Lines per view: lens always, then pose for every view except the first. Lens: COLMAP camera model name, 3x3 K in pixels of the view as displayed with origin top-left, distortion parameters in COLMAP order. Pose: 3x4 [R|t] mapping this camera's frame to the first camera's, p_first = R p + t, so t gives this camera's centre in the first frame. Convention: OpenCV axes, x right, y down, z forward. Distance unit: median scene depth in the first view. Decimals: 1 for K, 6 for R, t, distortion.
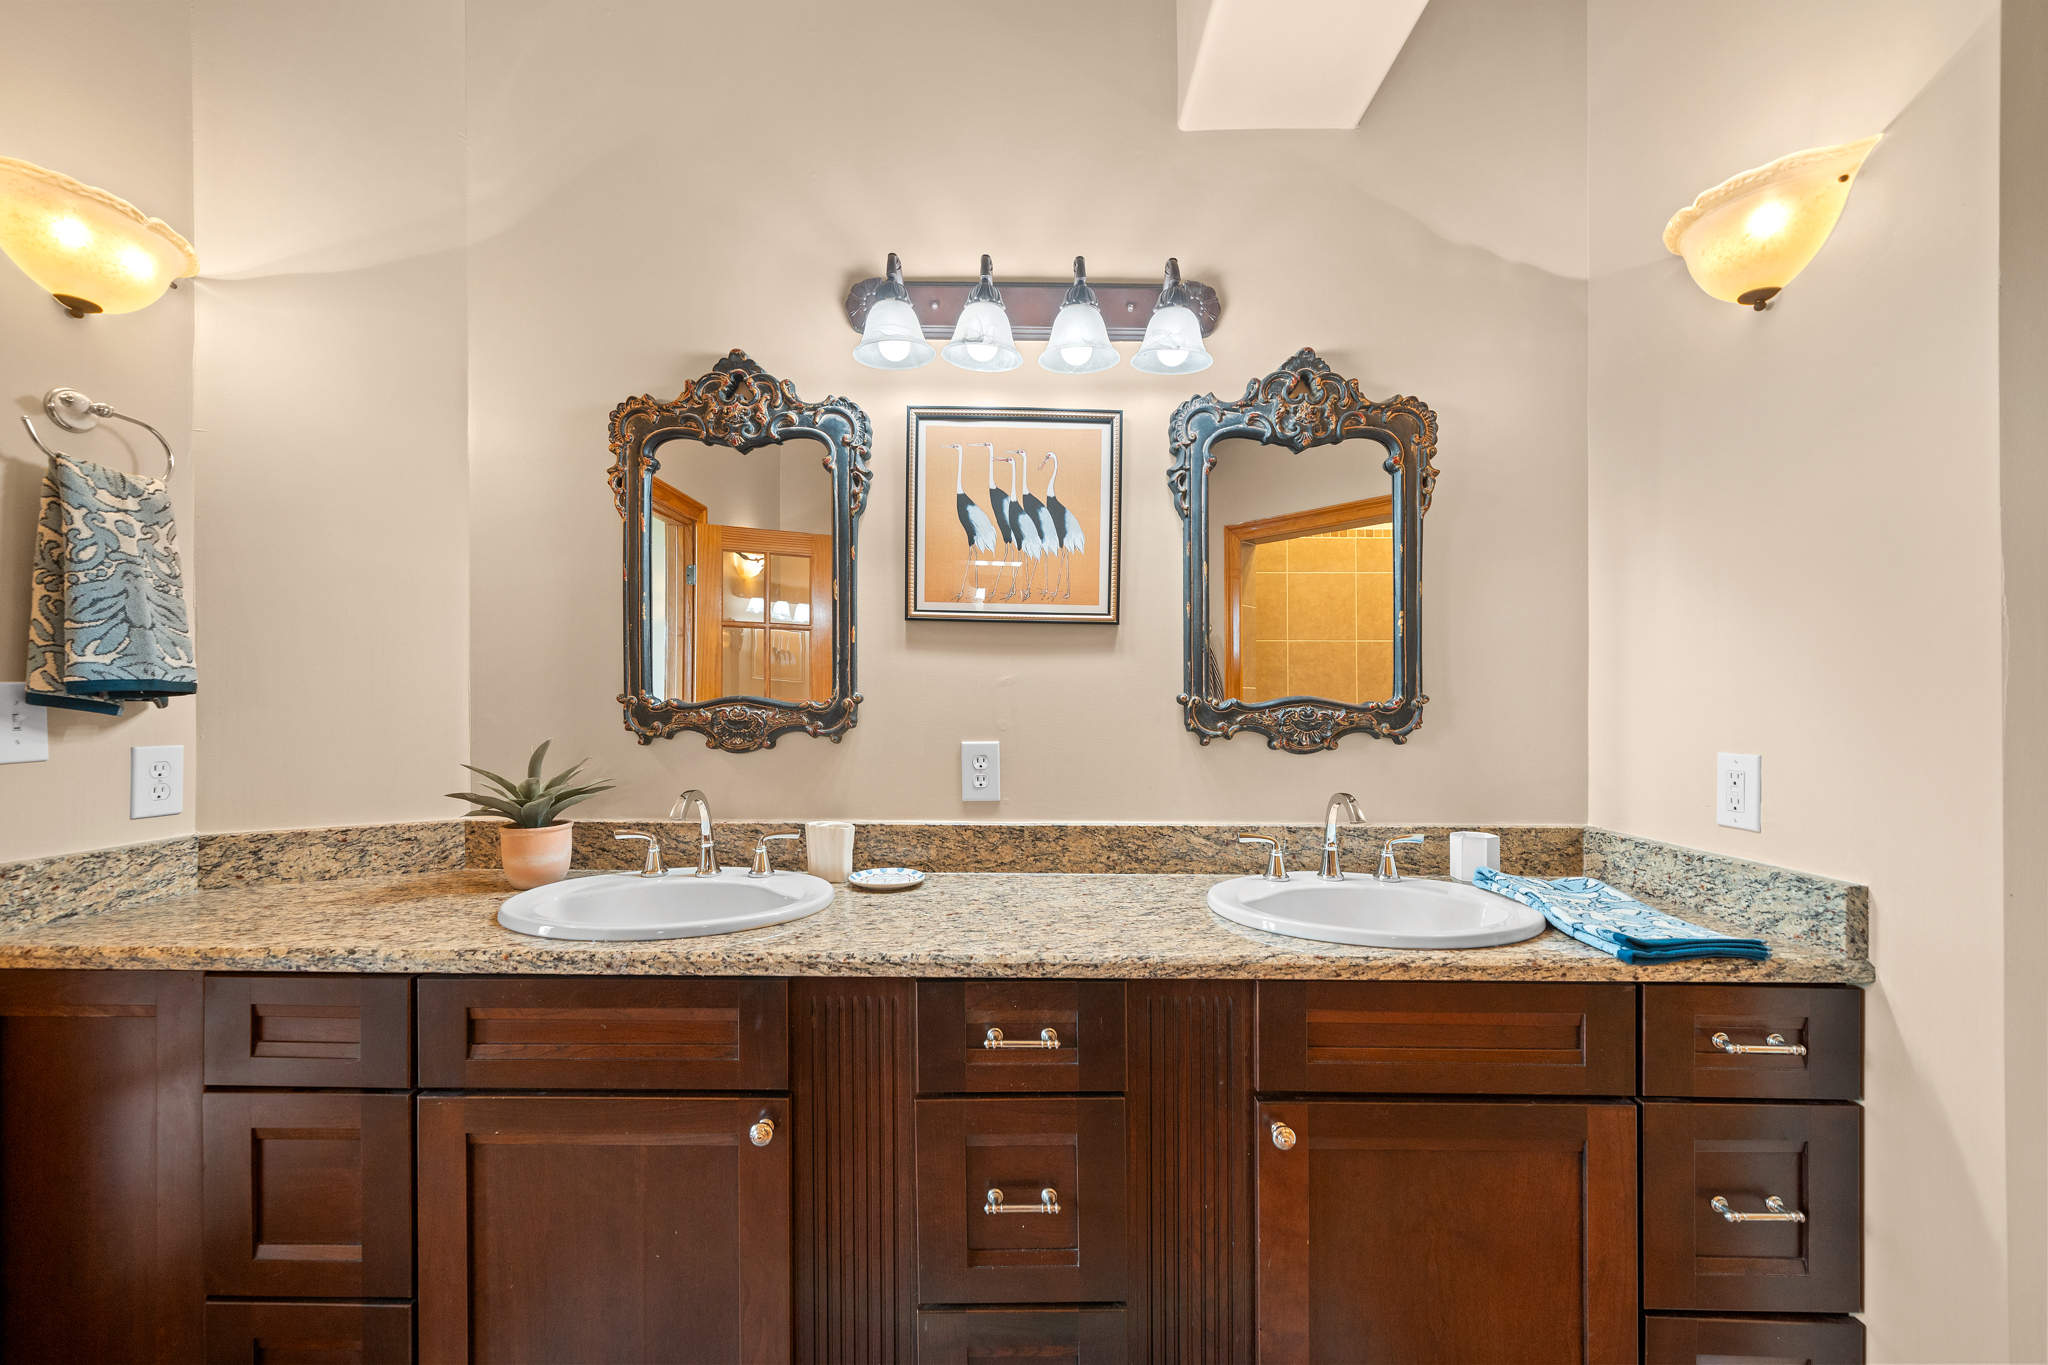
lens RADIAL K [[808.3, 0, 1017.1], [0, 808.3, 699.0], [0, 0, 1]] dist [-0.003546, 0.000910]
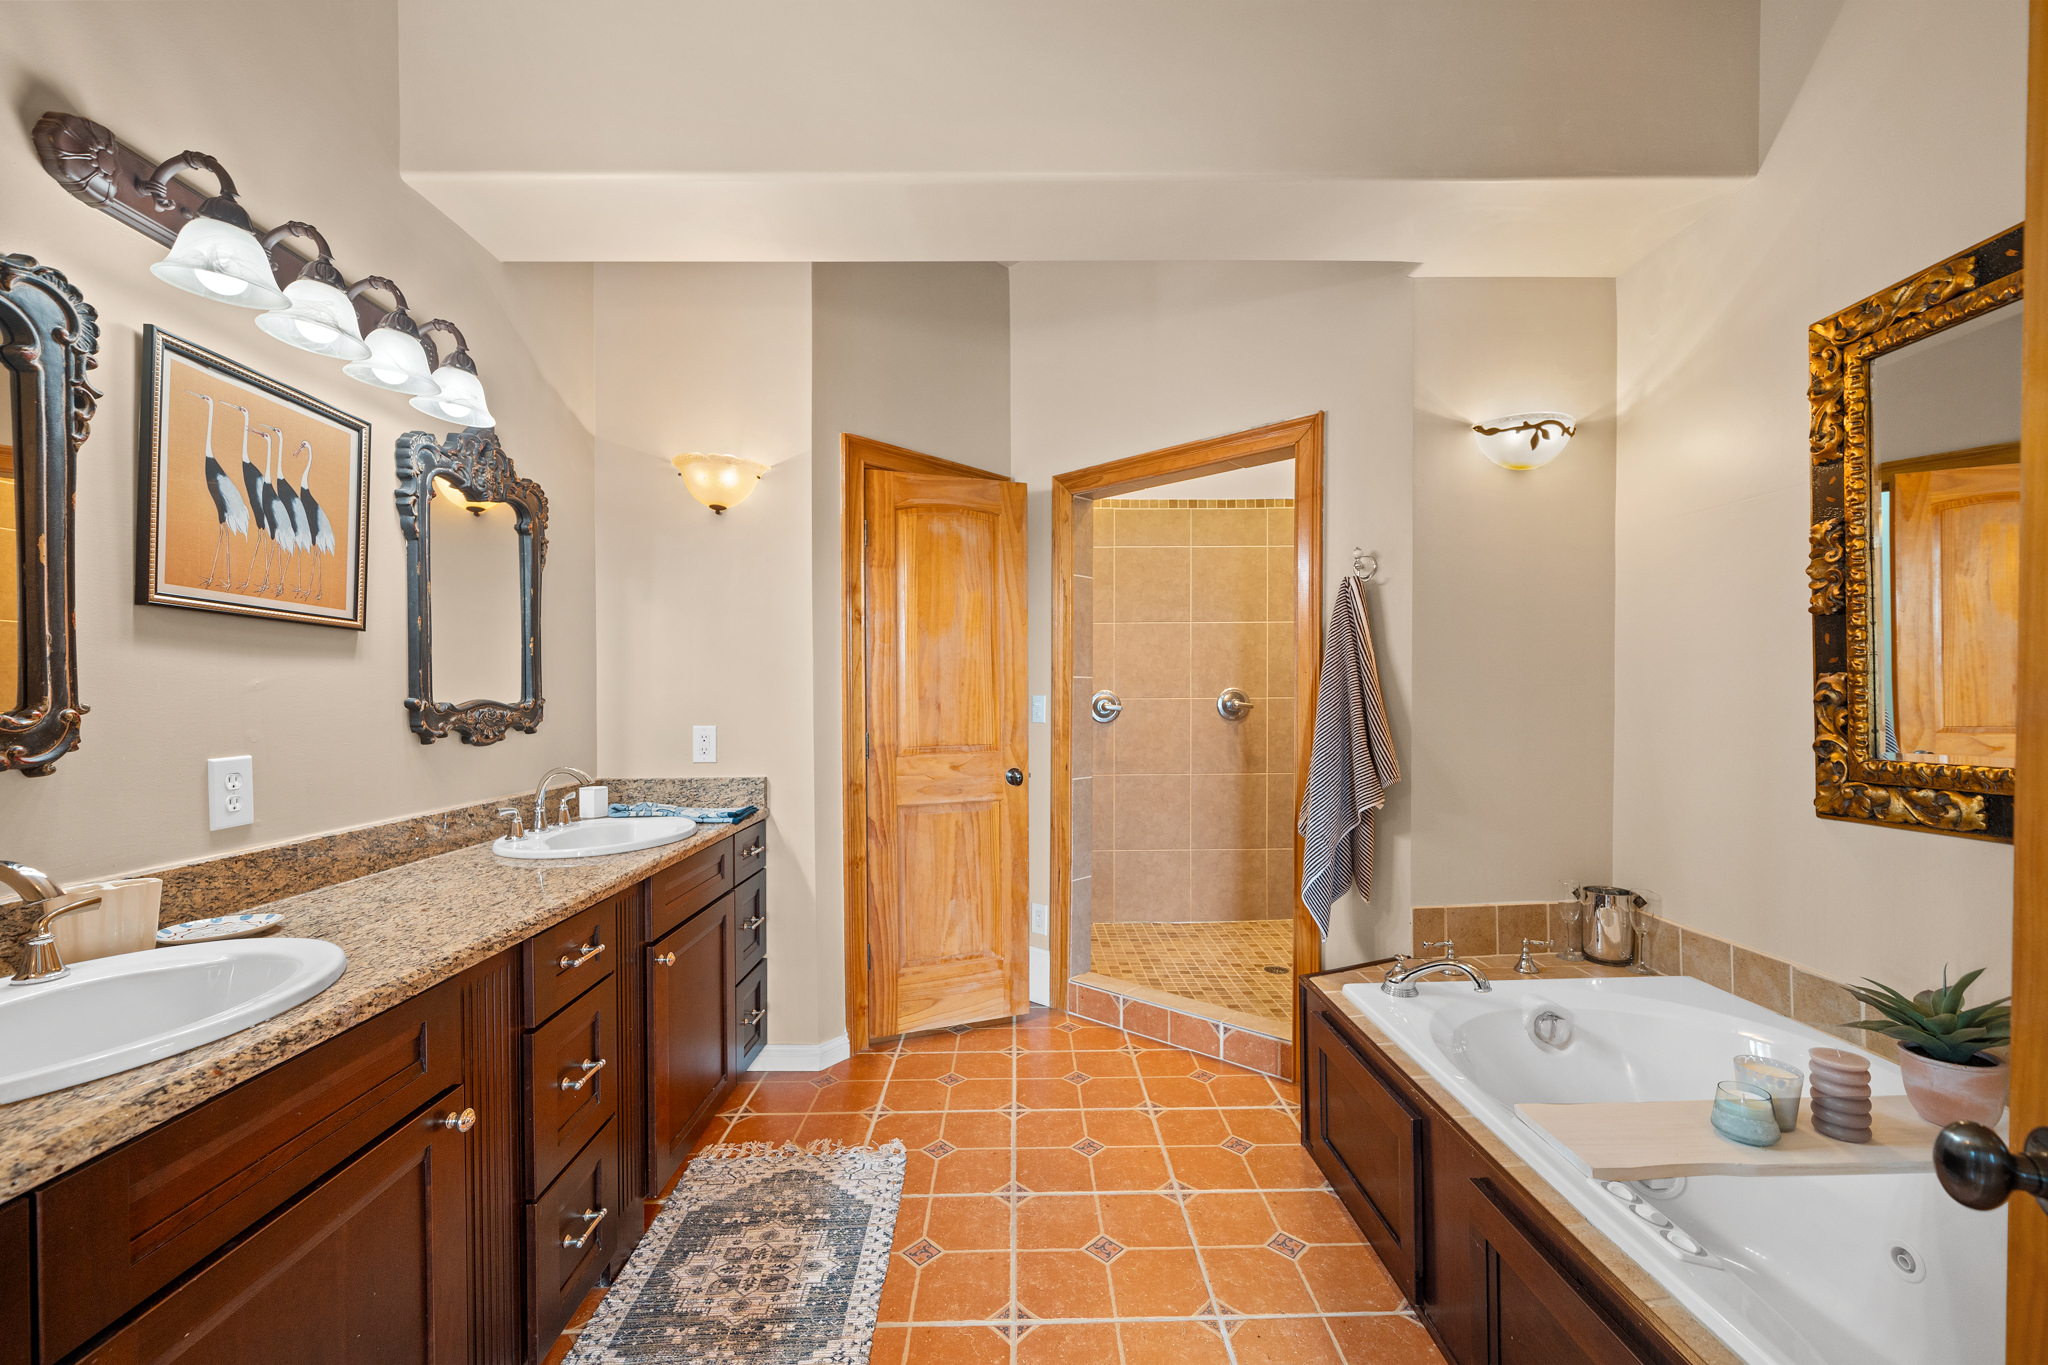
lens RADIAL K [[808.3, 0, 1020.6], [0, 808.3, 701.3], [0, 0, 1]] dist [-0.003546, 0.000910]
pose [[-0.021950, -0.012227, 0.999684, -0.921676], [0.002678, 0.999921, 0.012289, -0.014087], [-0.999755, 0.002947, -0.021916, 0.196111]]
